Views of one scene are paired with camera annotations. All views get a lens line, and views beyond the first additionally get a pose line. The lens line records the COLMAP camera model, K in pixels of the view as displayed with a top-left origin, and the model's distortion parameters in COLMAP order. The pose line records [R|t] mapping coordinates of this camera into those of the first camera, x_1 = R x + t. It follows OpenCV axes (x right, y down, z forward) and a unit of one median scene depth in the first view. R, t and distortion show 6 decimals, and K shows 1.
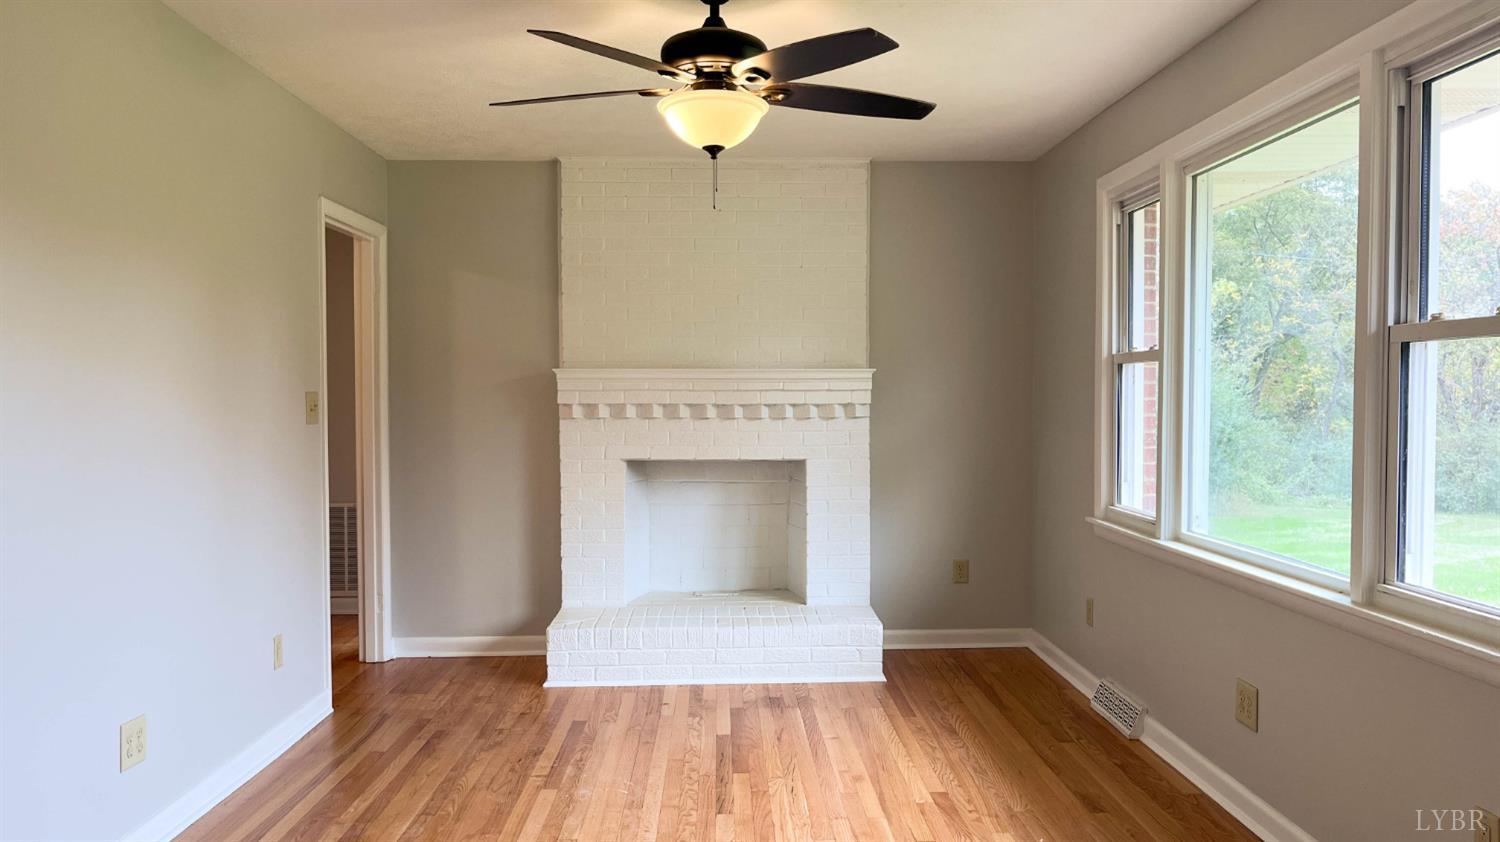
lens RADIAL K [[1151.8, 0, 756.0], [0, 1151.8, 424.7], [0, 0, 1]] dist [-0.012218, 0.012450]
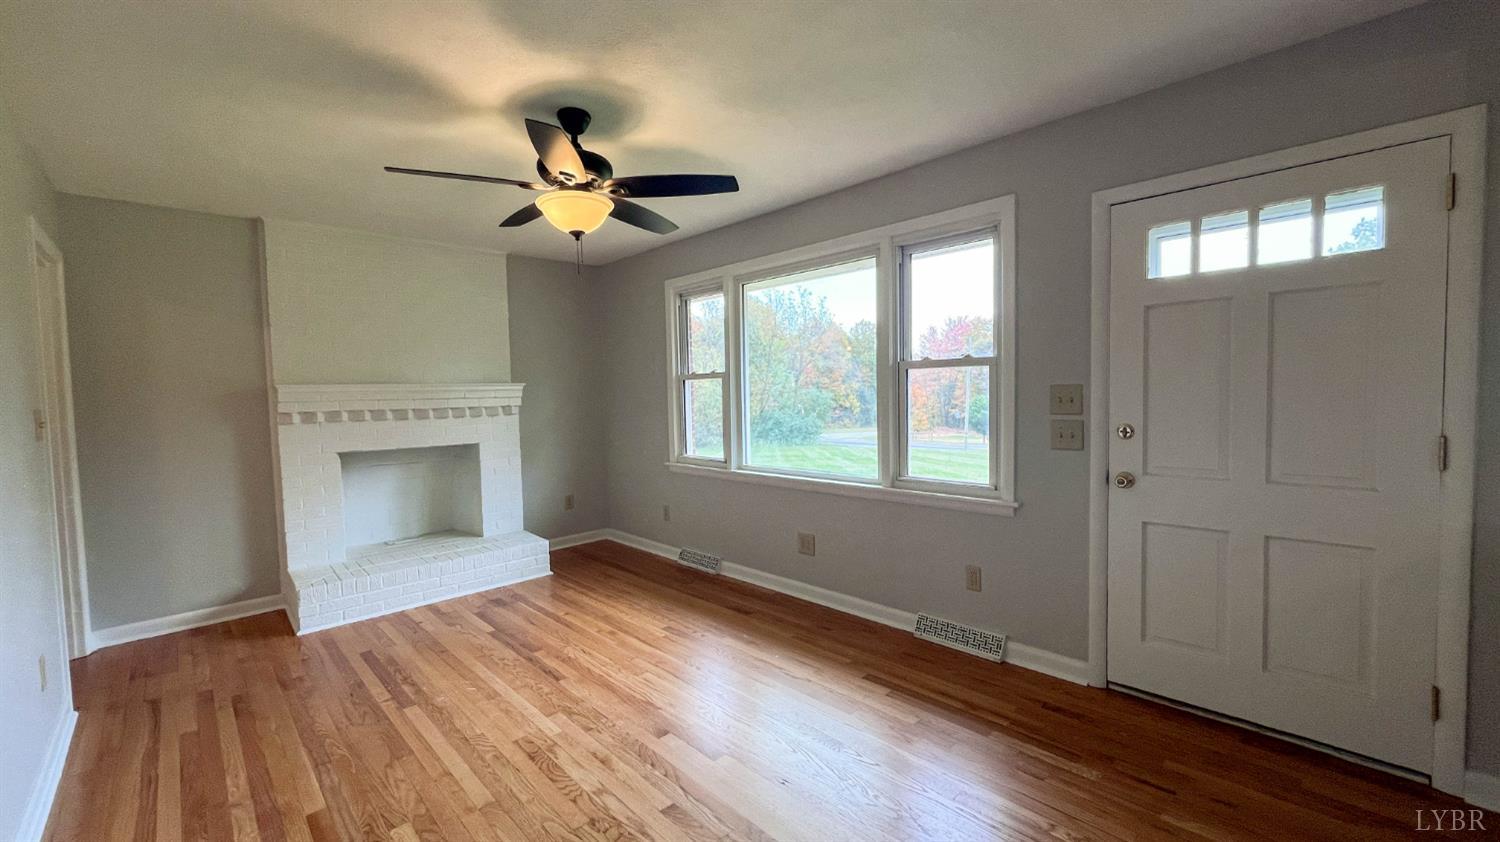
lens RADIAL K [[604.2, 0, 744.2], [0, 604.2, 422.1], [0, 0, 1]] dist [-0.002260, -0.000078]
pose [[0.746179, -0.047518, 0.664047, -0.269484], [0.038791, 0.998858, 0.027888, -0.007770], [-0.664614, 0.004950, 0.747170, 0.189716]]
